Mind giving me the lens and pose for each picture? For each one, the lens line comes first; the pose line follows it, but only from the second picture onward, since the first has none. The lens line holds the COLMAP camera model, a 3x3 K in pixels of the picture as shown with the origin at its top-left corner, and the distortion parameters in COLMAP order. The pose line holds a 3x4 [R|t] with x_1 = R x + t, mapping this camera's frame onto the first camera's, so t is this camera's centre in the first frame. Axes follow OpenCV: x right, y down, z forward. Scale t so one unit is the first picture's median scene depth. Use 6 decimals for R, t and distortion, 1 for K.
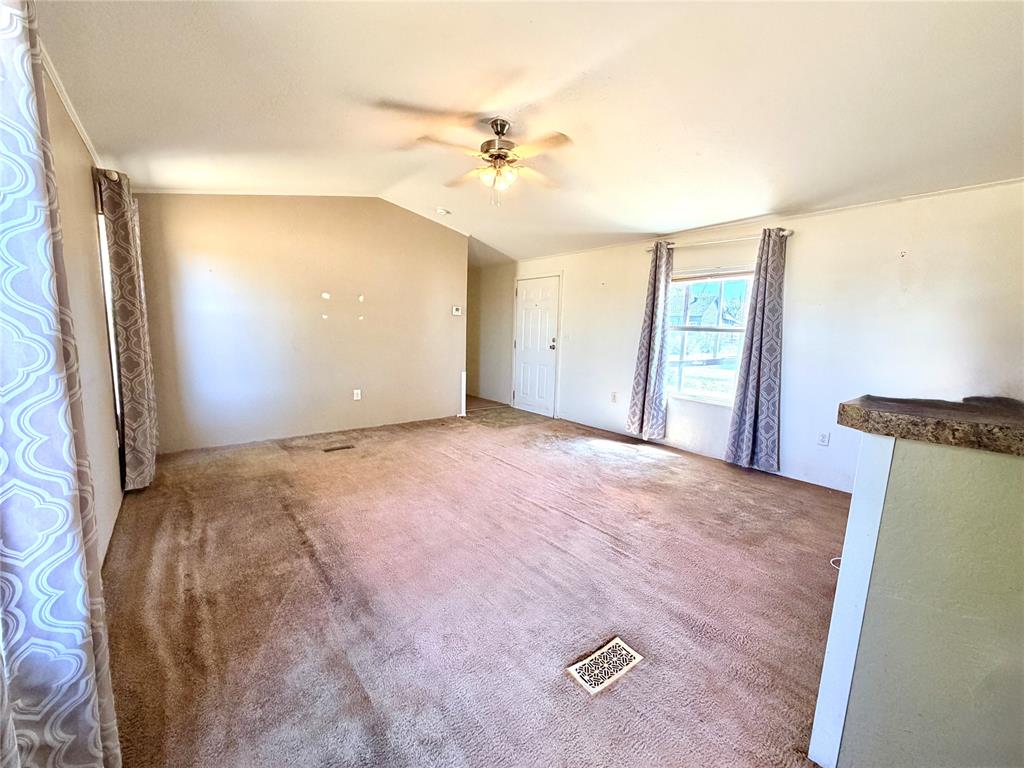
lens RADIAL K [[408.8, 0, 514.4], [0, 408.8, 384.0], [0, 0, 1]] dist [0.002436, 0.000195]
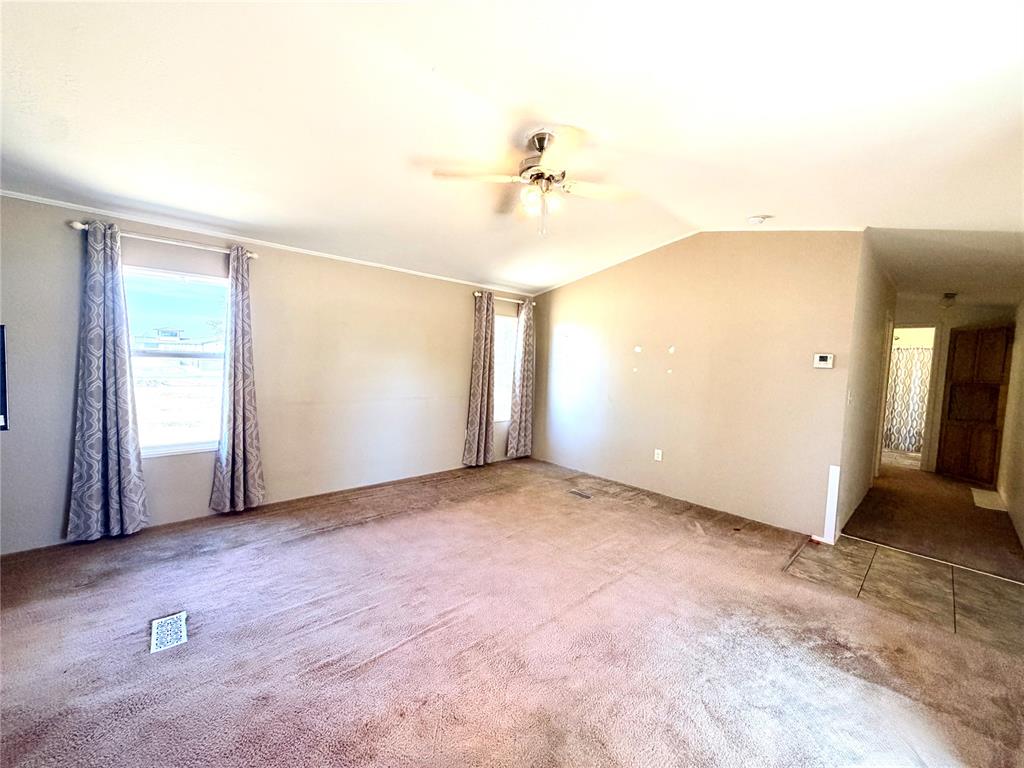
lens RADIAL K [[408.8, 0, 509.8], [0, 408.8, 384.0], [0, 0, 1]] dist [0.002436, 0.000195]
pose [[0.067995, 0.029471, -0.997250, 0.521084], [-0.177714, 0.983936, 0.016961, -0.091108], [0.981730, 0.176072, 0.072140, 0.622603]]
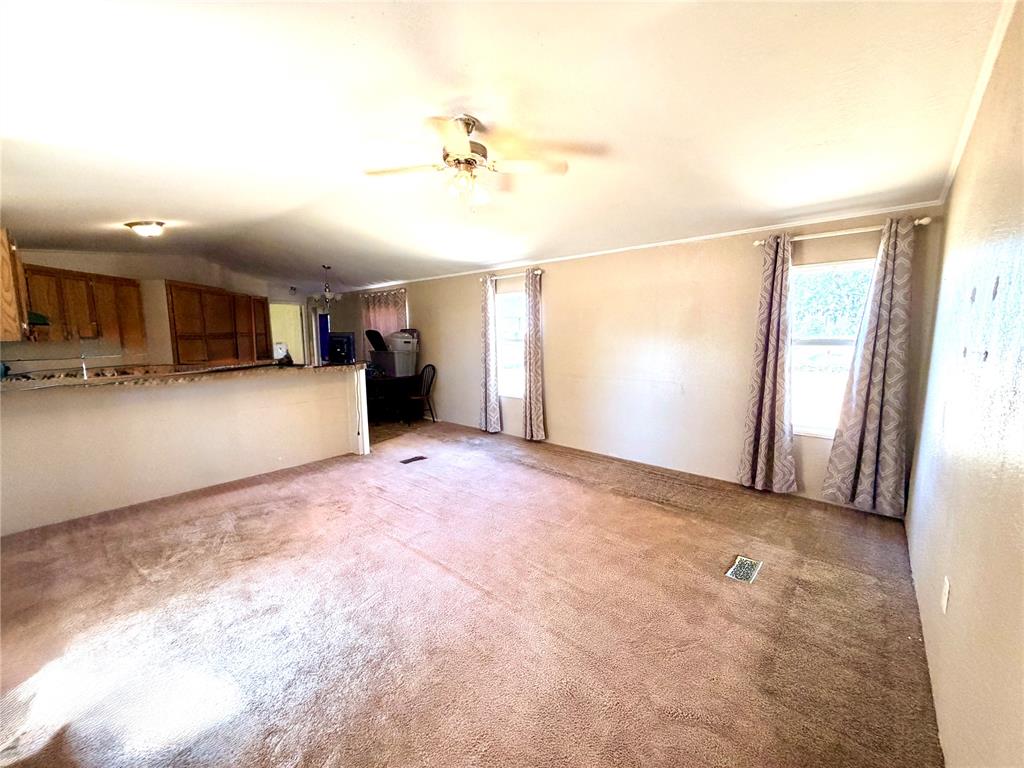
lens RADIAL K [[408.8, 0, 511.5], [0, 408.8, 379.9], [0, 0, 1]] dist [0.002436, 0.000195]
pose [[-0.986985, -0.017618, -0.159843, 0.005880], [-0.055564, 0.970123, 0.236165, -0.195746], [0.150907, 0.241973, -0.958476, 1.274955]]
